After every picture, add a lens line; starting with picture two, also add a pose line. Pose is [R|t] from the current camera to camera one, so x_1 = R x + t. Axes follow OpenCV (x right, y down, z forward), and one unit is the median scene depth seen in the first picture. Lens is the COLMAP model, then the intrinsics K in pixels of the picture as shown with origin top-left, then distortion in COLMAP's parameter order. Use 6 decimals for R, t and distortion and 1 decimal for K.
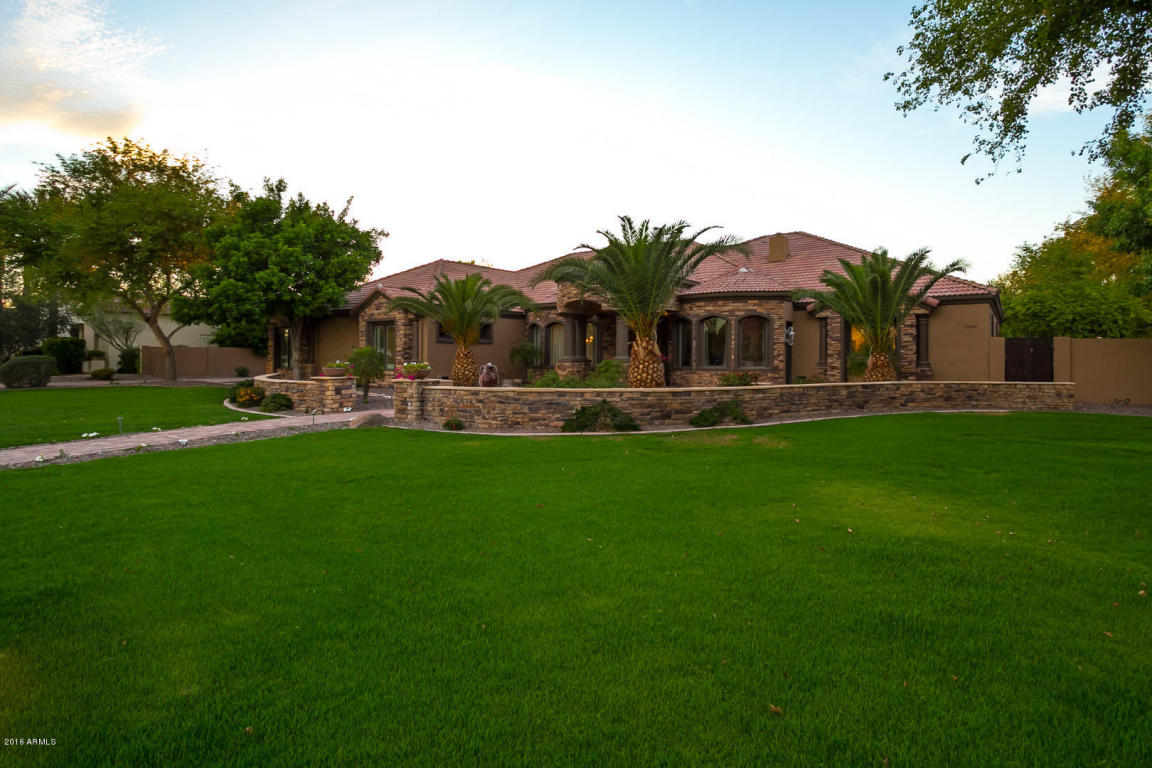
lens RADIAL K [[626.1, 0, 597.4], [0, 626.1, 358.9], [0, 0, 1]] dist [-0.023379, 0.000004]
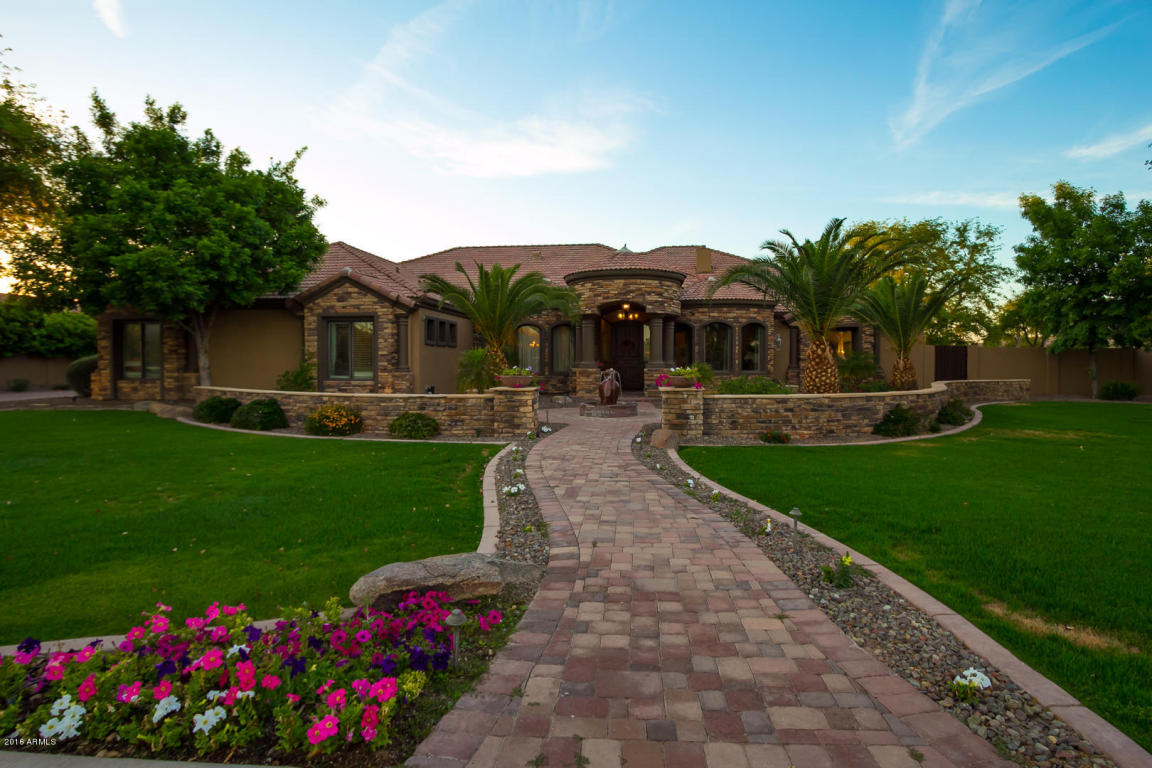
lens RADIAL K [[616.2, 0, 588.3], [0, 616.2, 379.2], [0, 0, 1]] dist [-0.022043, 0.000829]
pose [[0.875966, -0.015956, 0.482109, -0.504316], [0.004936, 0.999697, 0.024118, 0.000401], [-0.482348, -0.018747, 0.875779, 0.212347]]
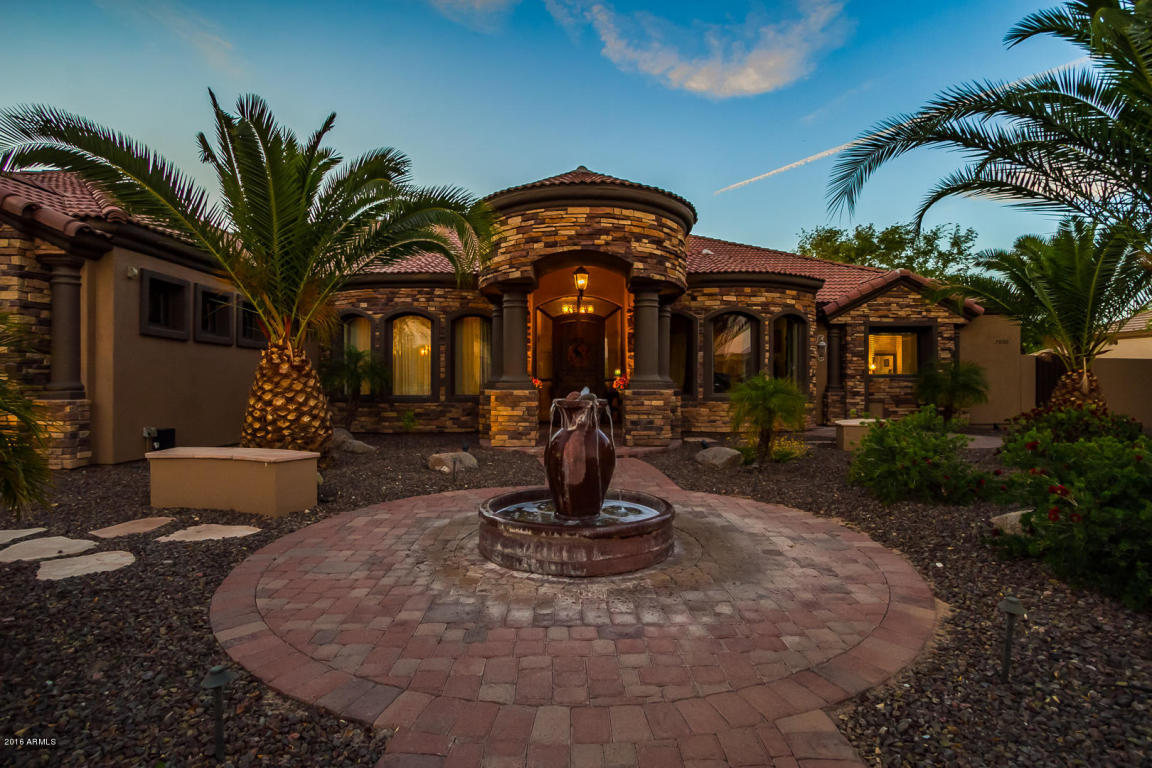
lens RADIAL K [[542.0, 0, 575.7], [0, 542.0, 384.9], [0, 0, 1]] dist [-0.014896, 0.000476]
pose [[0.821107, -0.001868, 0.570771, -0.250928], [0.004467, 0.999985, -0.003153, 0.004585], [-0.570757, 0.005138, 0.821103, 0.665583]]
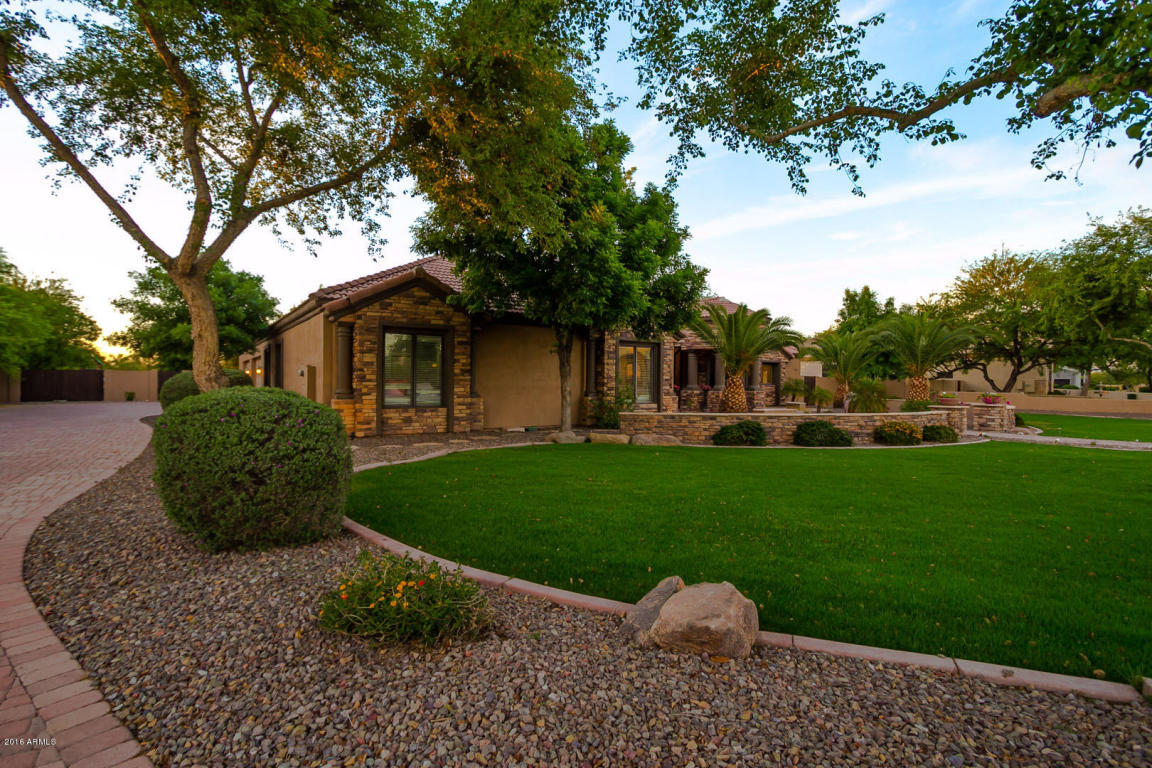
lens RADIAL K [[558.2, 0, 566.0], [0, 558.2, 383.2], [0, 0, 1]] dist [-0.019112, 0.001048]
pose [[0.373394, 0.001965, 0.927671, -1.158726], [-0.001200, 0.999998, -0.001635, -0.006887], [-0.927672, -0.000503, 0.373396, 0.913897]]
